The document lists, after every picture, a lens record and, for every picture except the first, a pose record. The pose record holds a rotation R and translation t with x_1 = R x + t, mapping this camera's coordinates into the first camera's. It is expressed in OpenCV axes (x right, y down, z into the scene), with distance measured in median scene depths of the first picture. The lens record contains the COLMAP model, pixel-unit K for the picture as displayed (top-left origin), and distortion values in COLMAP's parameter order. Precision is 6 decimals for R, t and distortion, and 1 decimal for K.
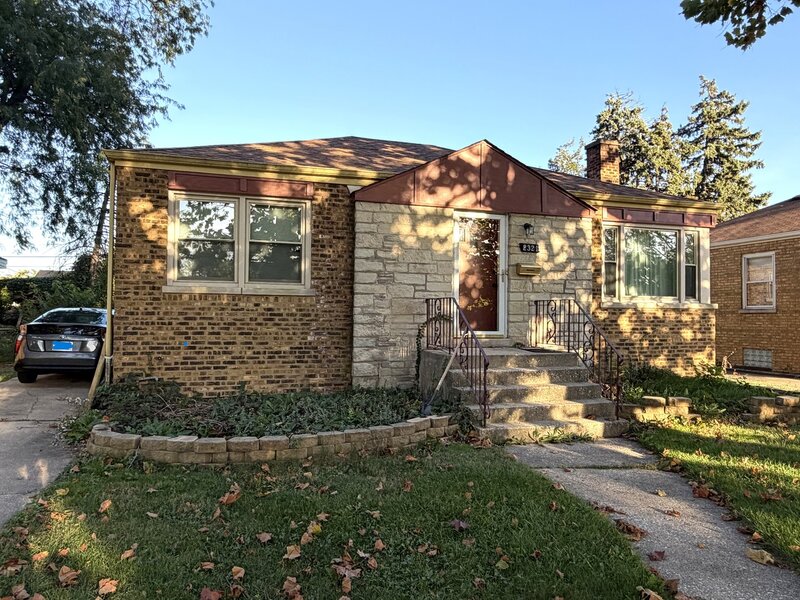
lens RADIAL K [[557.6, 0, 400.6], [0, 557.6, 303.7], [0, 0, 1]] dist [0.026194, -0.014923]
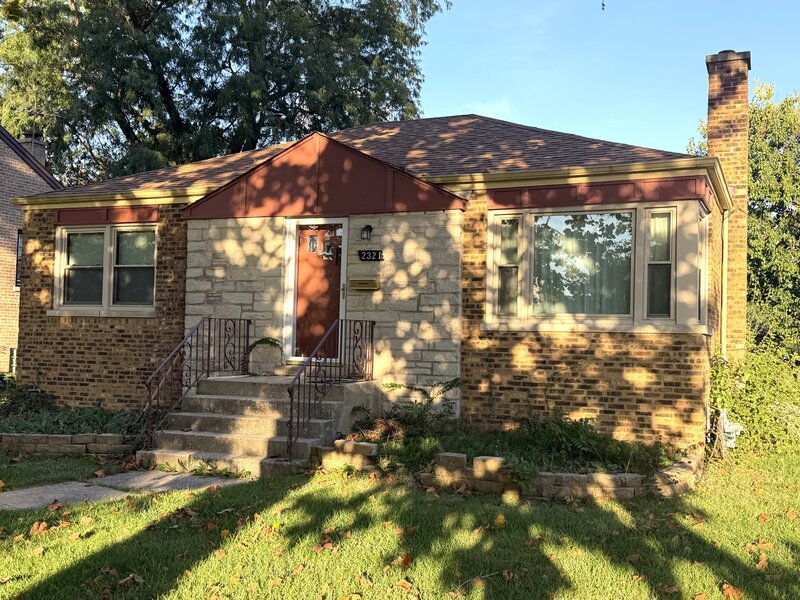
lens RADIAL K [[889.5, 0, 400.4], [0, 889.5, 296.1], [0, 0, 1]] dist [0.118319, 0.000000]
pose [[0.750348, -0.024085, -0.660605, 1.196883], [-0.004508, 0.999126, -0.041548, 0.011898], [0.661028, 0.034154, 0.749583, 0.076958]]
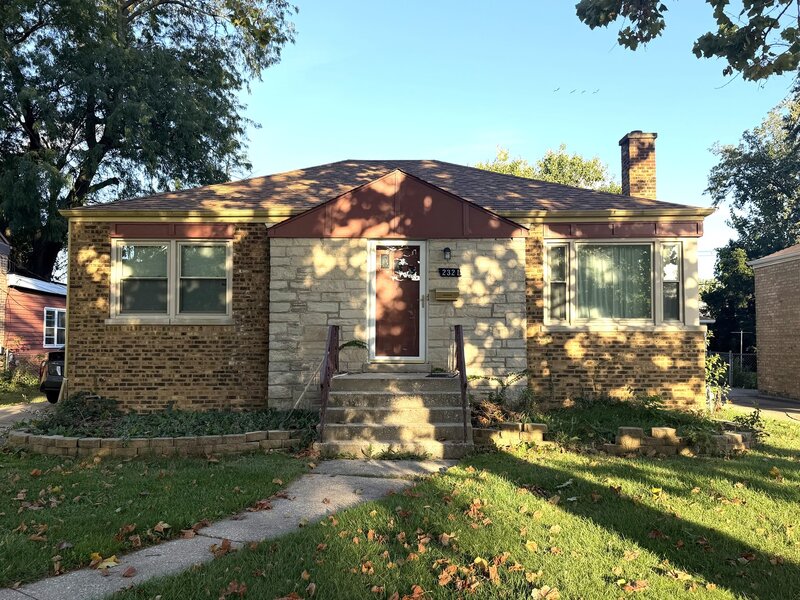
lens RADIAL K [[719.3, 0, 401.9], [0, 719.3, 301.7], [0, 0, 1]] dist [0.128756, -0.085672]
pose [[0.949074, -0.024309, -0.314113, 0.593791], [0.013492, 0.999240, -0.036564, -0.002682], [0.314763, 0.030464, 0.948681, -0.254049]]
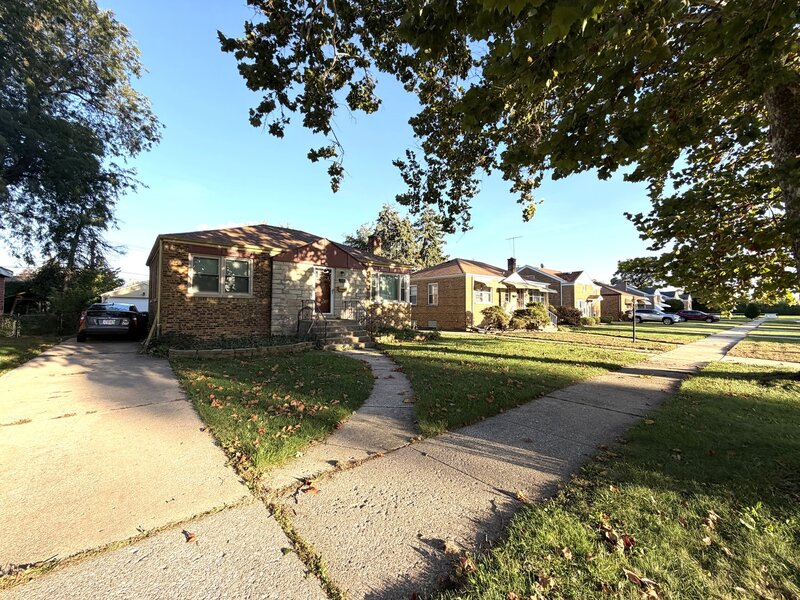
lens RADIAL K [[317.1, 0, 399.3], [0, 317.1, 304.2], [0, 0, 1]] dist [-0.003157, 0.000114]
pose [[0.927560, 0.003864, 0.373653, -0.081849], [-0.006611, 0.999960, 0.006069, -0.002152], [-0.373615, -0.008100, 0.927549, -0.500707]]
